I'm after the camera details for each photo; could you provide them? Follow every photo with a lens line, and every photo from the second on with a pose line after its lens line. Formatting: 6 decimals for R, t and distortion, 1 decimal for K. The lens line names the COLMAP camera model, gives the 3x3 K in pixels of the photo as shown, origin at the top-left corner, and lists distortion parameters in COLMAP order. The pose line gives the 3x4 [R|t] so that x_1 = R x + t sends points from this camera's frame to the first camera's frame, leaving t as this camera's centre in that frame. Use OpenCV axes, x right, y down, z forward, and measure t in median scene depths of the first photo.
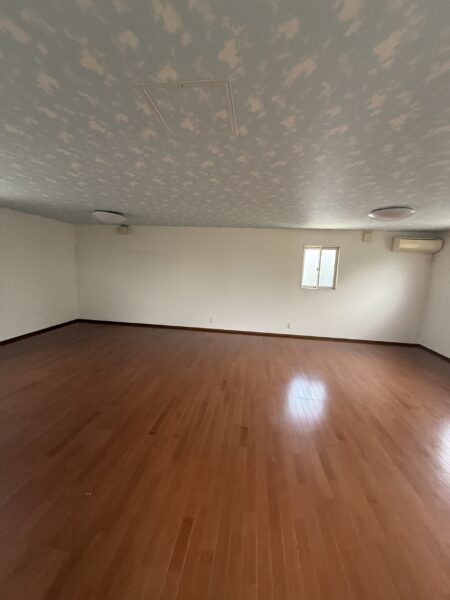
lens RADIAL K [[240.4, 0, 224.1], [0, 240.4, 297.0], [0, 0, 1]] dist [-0.002689, 0.000022]
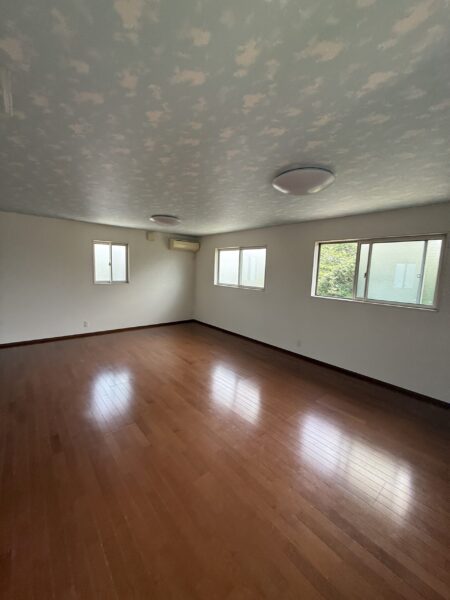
lens RADIAL K [[240.4, 0, 224.6], [0, 240.4, 297.1], [0, 0, 1]] dist [-0.002689, 0.000022]
pose [[0.678081, -0.105671, 0.727351, -0.082778], [0.089619, 0.994114, 0.060879, 0.011289], [-0.729503, 0.023904, 0.683560, -0.115714]]
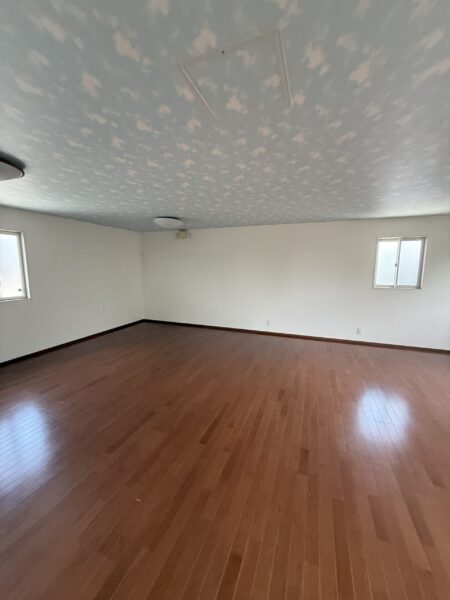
lens RADIAL K [[240.4, 0, 223.4], [0, 240.4, 297.2], [0, 0, 1]] dist [-0.002689, 0.000022]
pose [[0.970275, -0.006550, -0.241915, 0.012186], [0.005677, 0.999975, -0.004309, -0.003846], [0.241937, 0.002807, 0.970288, 0.083244]]
